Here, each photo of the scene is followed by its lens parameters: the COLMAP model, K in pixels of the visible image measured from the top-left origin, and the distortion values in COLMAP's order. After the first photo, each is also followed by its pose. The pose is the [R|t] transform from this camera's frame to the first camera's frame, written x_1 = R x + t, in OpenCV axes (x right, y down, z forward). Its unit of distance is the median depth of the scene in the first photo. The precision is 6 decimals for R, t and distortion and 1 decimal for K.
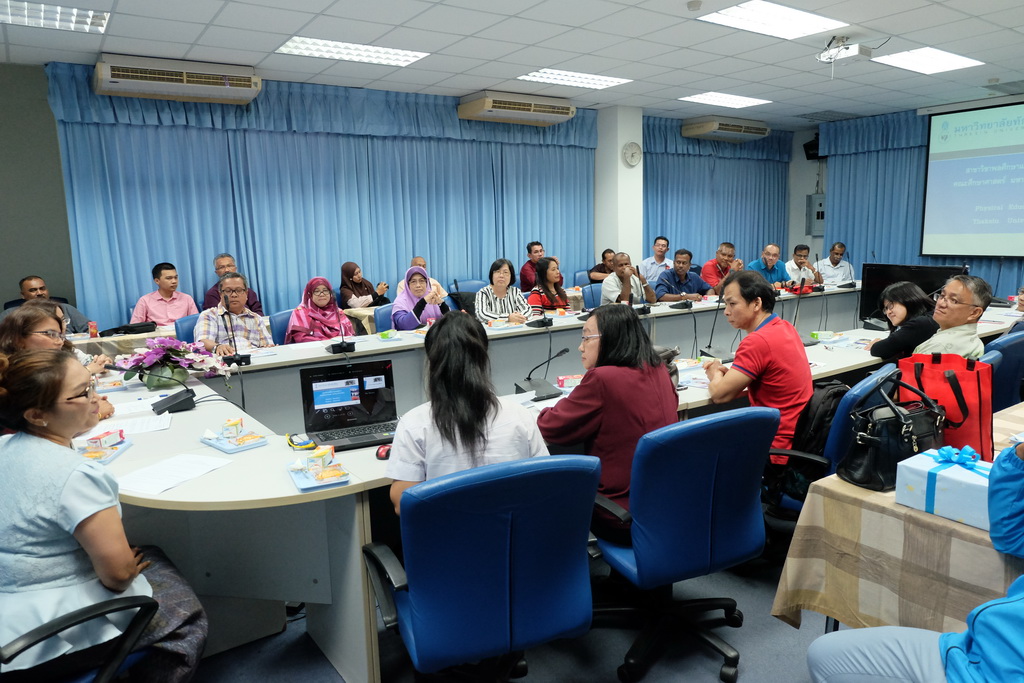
lens RADIAL K [[724.1, 0, 517.8], [0, 724.1, 333.5], [0, 0, 1]] dist [-0.041222, 0.061941]
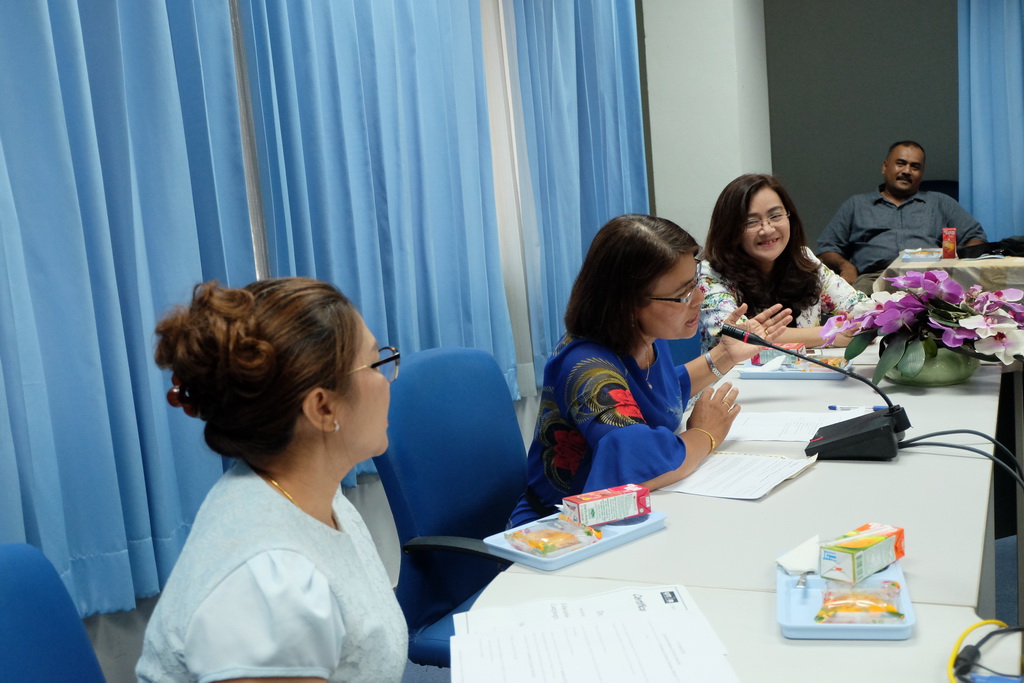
lens RADIAL K [[1234.5, 0, 517.4], [0, 1234.5, 310.7], [0, 0, 1]] dist [-0.010189, 0.000000]
pose [[0.530784, 0.105012, -0.840976, 0.001197], [-0.064232, 0.994424, 0.083633, -0.011770], [0.845069, 0.009627, 0.534570, 0.266650]]
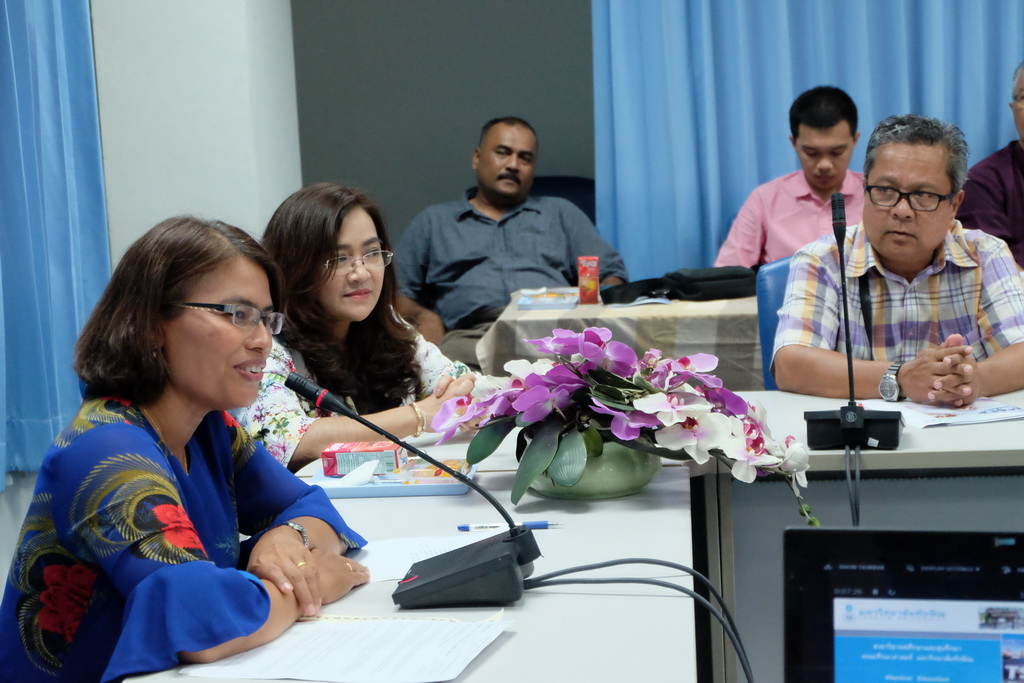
lens RADIAL K [[2217.0, 0, 519.7], [0, 2217.0, 346.4], [0, 0, 1]] dist [0.068662, 0.000000]
pose [[0.771510, 0.081081, -0.631029, 0.036299], [-0.071057, 0.996622, 0.041180, -0.015490], [0.632237, 0.013068, 0.774665, 0.193471]]
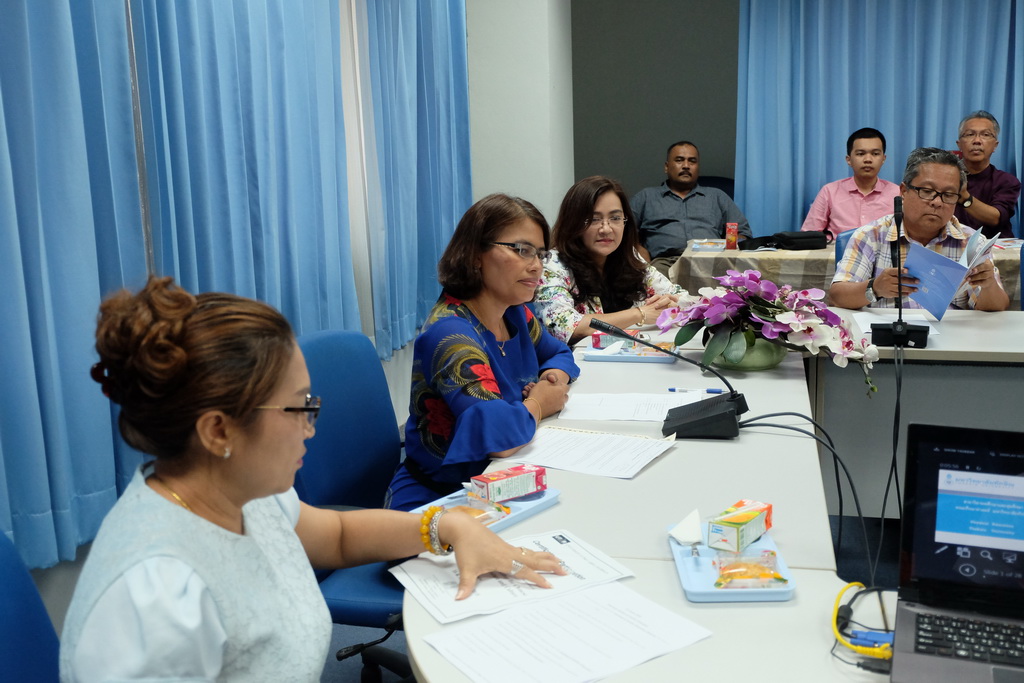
lens RADIAL K [[1129.0, 0, 523.9], [0, 1129.0, 336.4], [0, 0, 1]] dist [-0.001748, 0.000000]
pose [[0.679739, 0.160274, -0.715728, -0.017434], [-0.103730, 0.987031, 0.122514, -0.020875], [0.726082, -0.009035, 0.687549, 0.229792]]
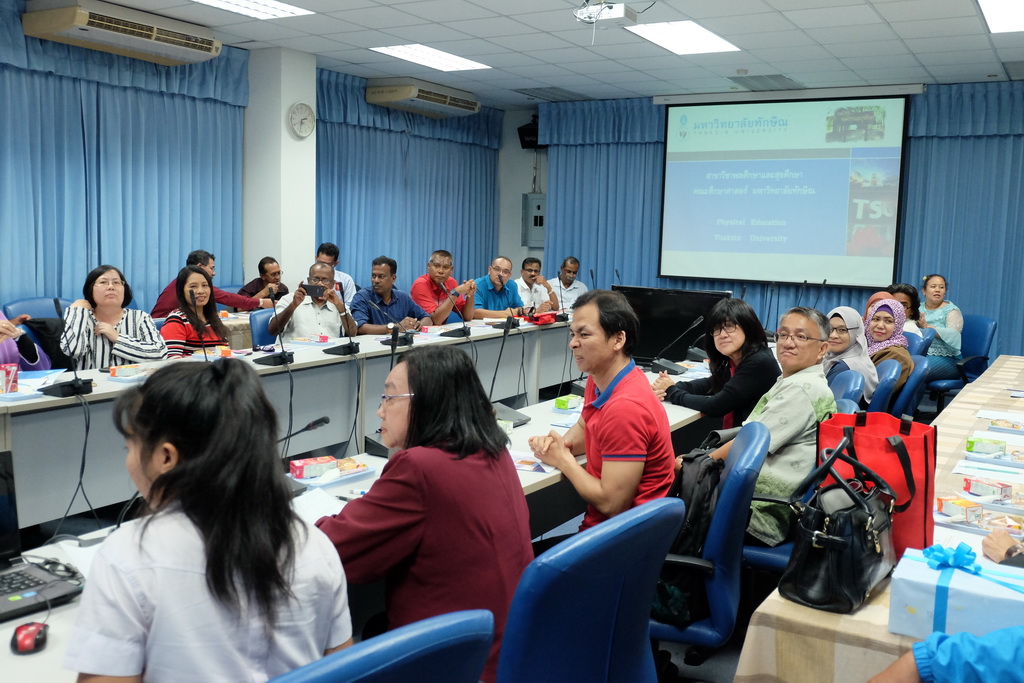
lens RADIAL K [[997.2, 0, 527.3], [0, 997.2, 323.1], [0, 0, 1]] dist [0.036739, 0.000000]
pose [[0.909390, 0.006453, 0.415895, -0.078682], [0.014857, 0.998738, -0.047981, -0.009312], [-0.415680, 0.049813, 0.908146, 0.091275]]
